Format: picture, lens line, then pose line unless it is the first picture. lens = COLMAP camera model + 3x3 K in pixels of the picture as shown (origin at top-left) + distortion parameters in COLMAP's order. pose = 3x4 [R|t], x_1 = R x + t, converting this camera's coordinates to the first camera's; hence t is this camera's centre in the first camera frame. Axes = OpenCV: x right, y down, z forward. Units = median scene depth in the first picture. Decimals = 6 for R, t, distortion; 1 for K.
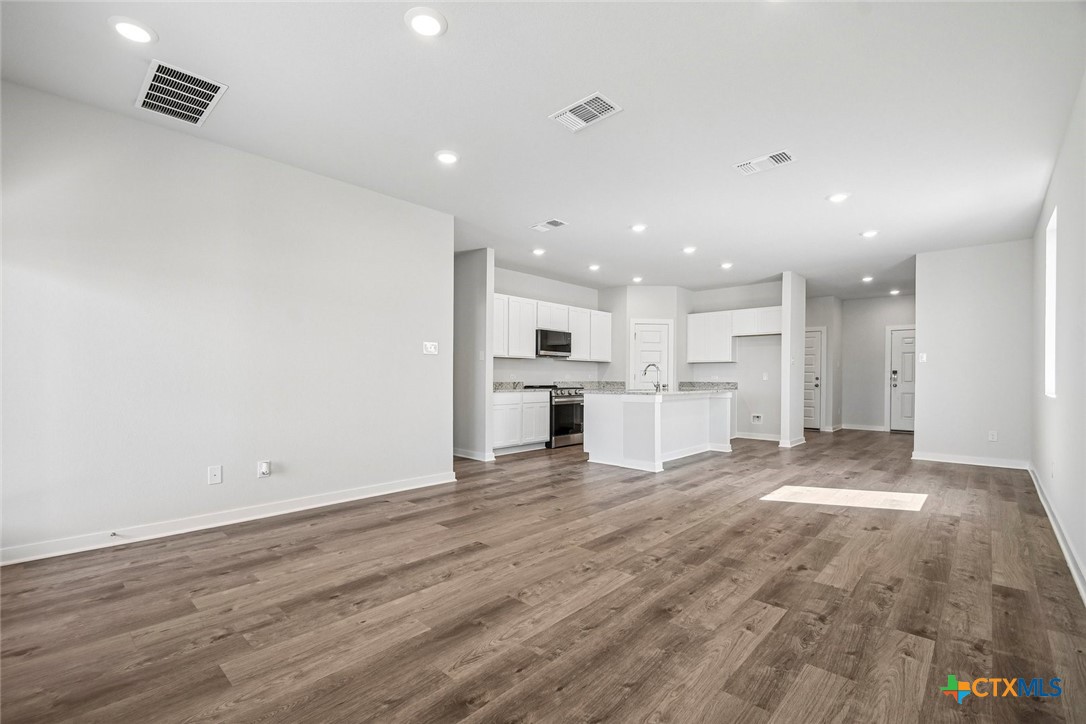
lens RADIAL K [[479.4, 0, 537.1], [0, 479.4, 383.6], [0, 0, 1]] dist [0.005634, -0.011446]
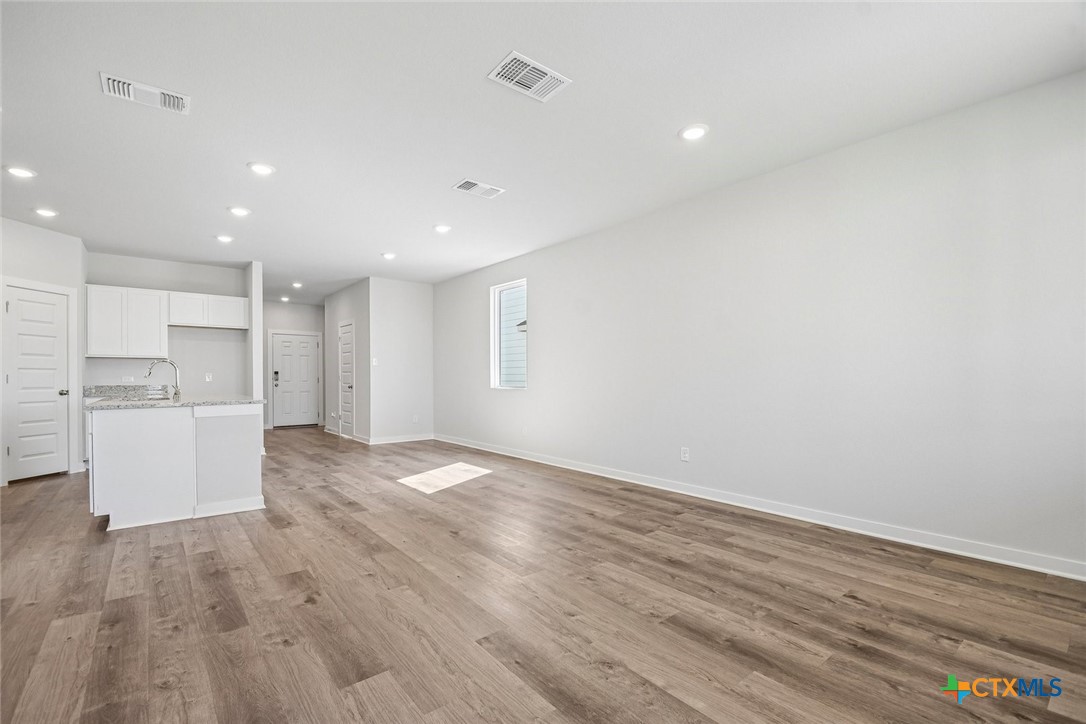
lens RADIAL K [[479.4, 0, 543.5], [0, 479.4, 382.5], [0, 0, 1]] dist [0.005634, -0.011446]
pose [[0.128239, -0.015244, 0.991626, -0.554616], [0.017516, 0.999761, 0.013104, -0.013295], [-0.991589, 0.015689, 0.128475, 0.623963]]
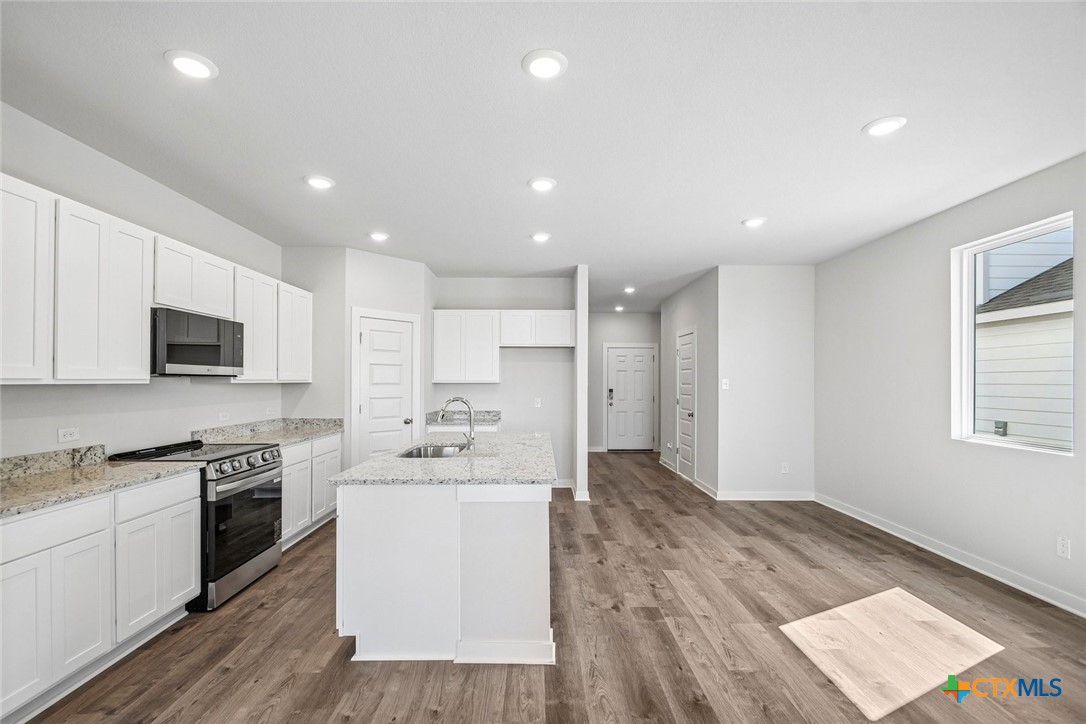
lens RADIAL K [[479.4, 0, 538.4], [0, 479.4, 381.8], [0, 0, 1]] dist [0.005634, -0.011446]
pose [[0.725559, -0.003291, 0.688152, -0.073221], [0.011275, 0.999911, -0.007106, -0.083589], [-0.688067, 0.012914, 0.725532, 0.907416]]
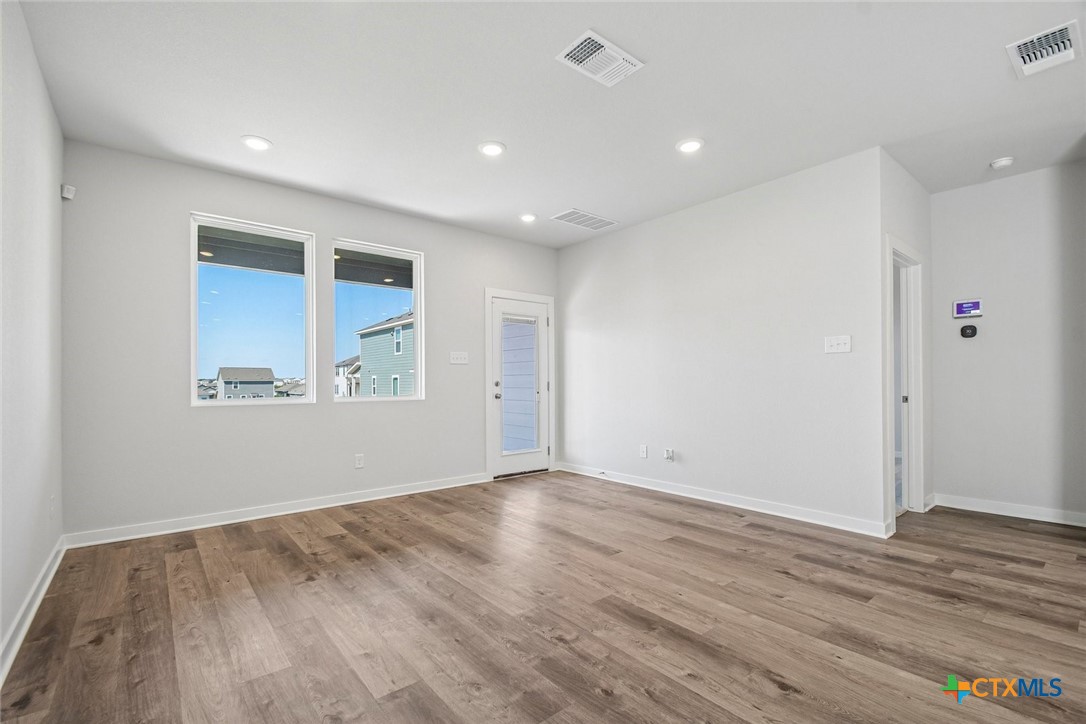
lens RADIAL K [[479.4, 0, 539.7], [0, 479.4, 381.3], [0, 0, 1]] dist [0.005634, -0.011446]
pose [[-0.131258, -0.005100, -0.991335, 0.659720], [-0.010762, 0.999935, -0.003719, -0.009731], [0.991290, 0.010180, -0.131304, 0.722899]]
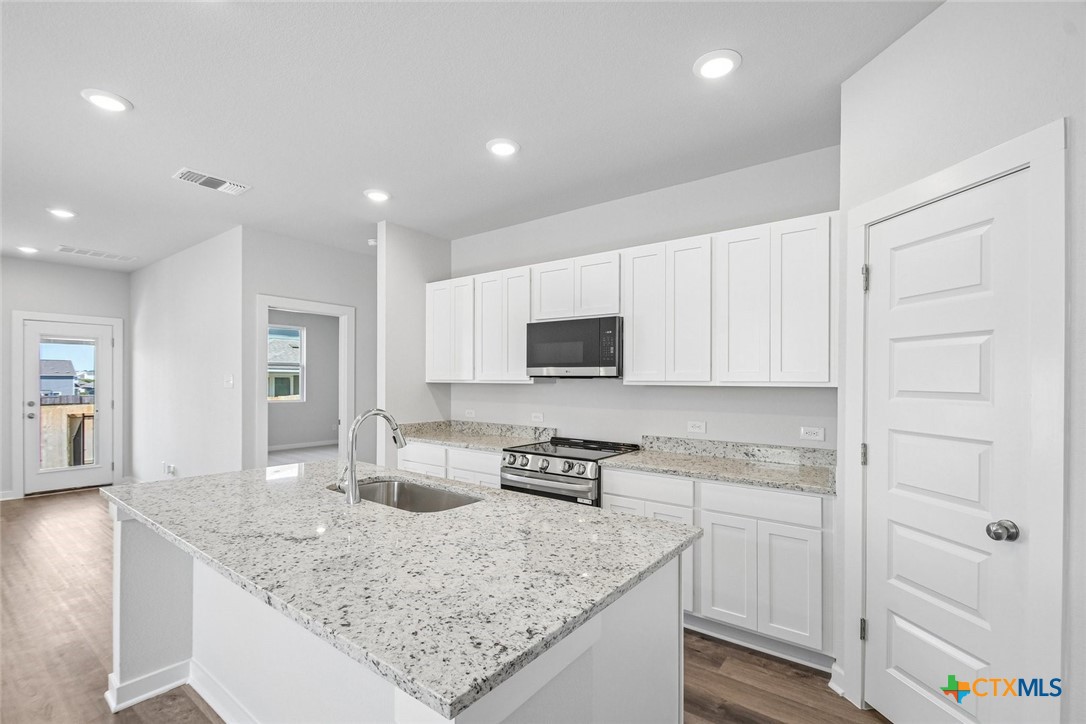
lens RADIAL K [[479.4, 0, 539.7], [0, 479.4, 380.3], [0, 0, 1]] dist [0.005634, -0.011446]
pose [[0.113222, -0.004101, -0.993561, 0.861380], [-0.021057, 0.999757, -0.006526, -0.092855], [0.993347, 0.021660, 0.113108, 1.688065]]
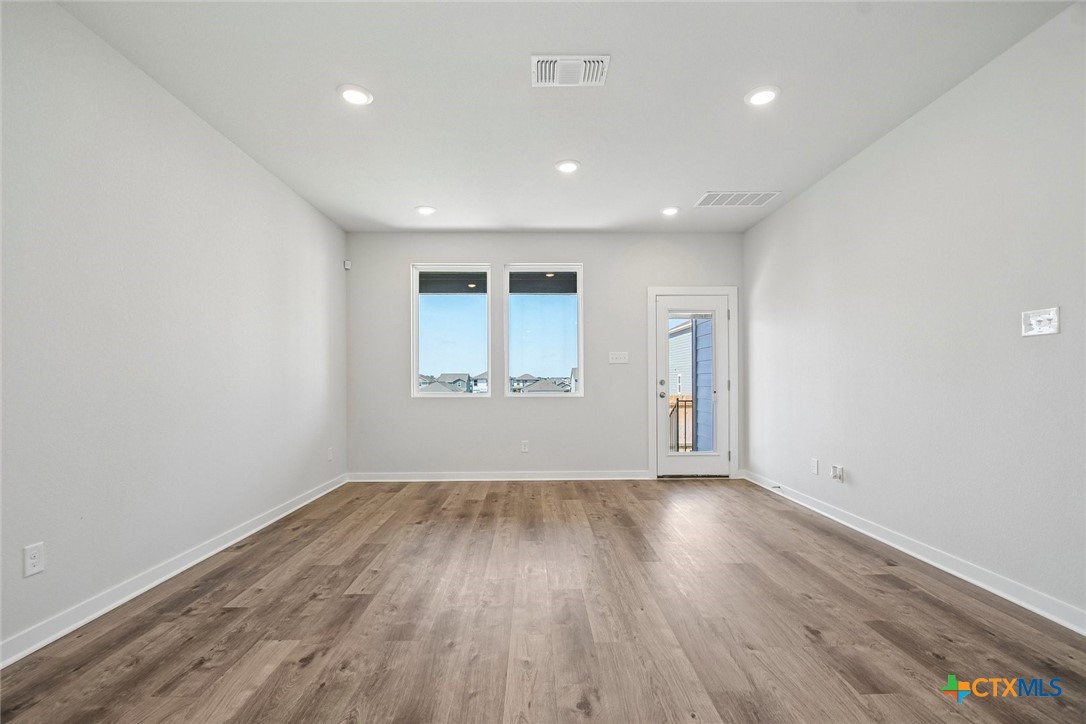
lens RADIAL K [[479.4, 0, 537.0], [0, 479.4, 380.2], [0, 0, 1]] dist [0.005634, -0.011446]
pose [[-0.720516, -0.003552, -0.693429, 0.520409], [-0.010466, 0.999929, 0.005753, -0.016126], [0.693359, 0.011402, -0.720502, 1.129113]]
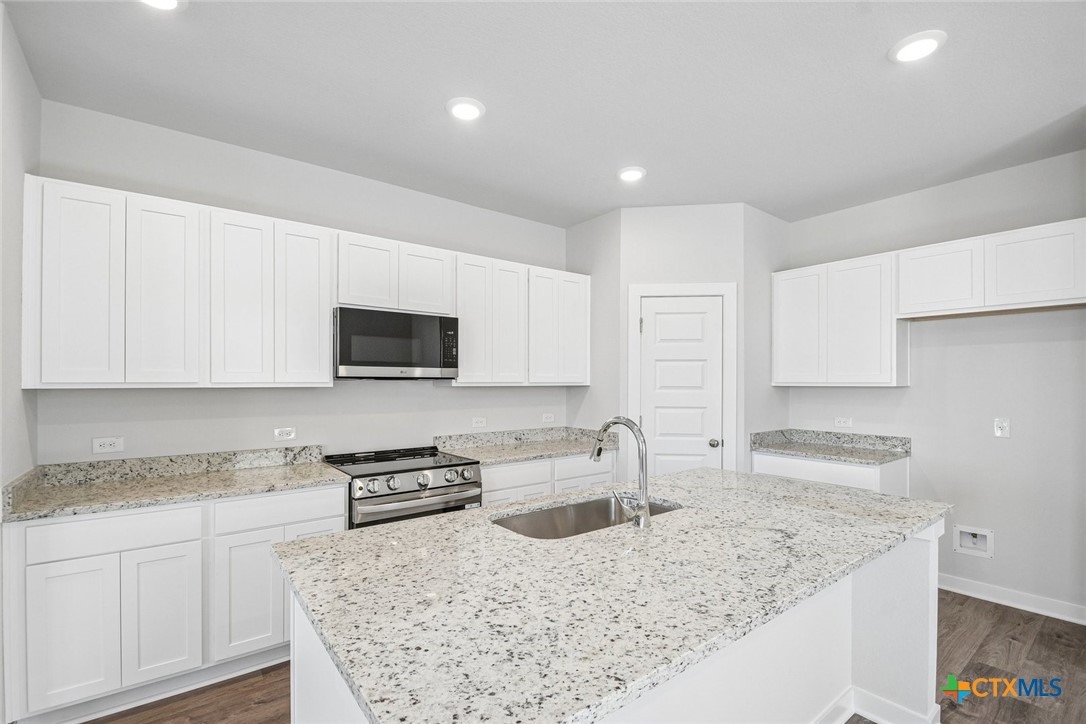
lens RADIAL K [[479.4, 0, 537.9], [0, 479.4, 382.3], [0, 0, 1]] dist [0.005634, -0.011446]
pose [[0.987290, -0.004866, -0.158856, 0.375010], [0.002203, 0.999854, -0.016936, -0.086781], [0.158915, 0.016371, 0.987156, 1.172412]]
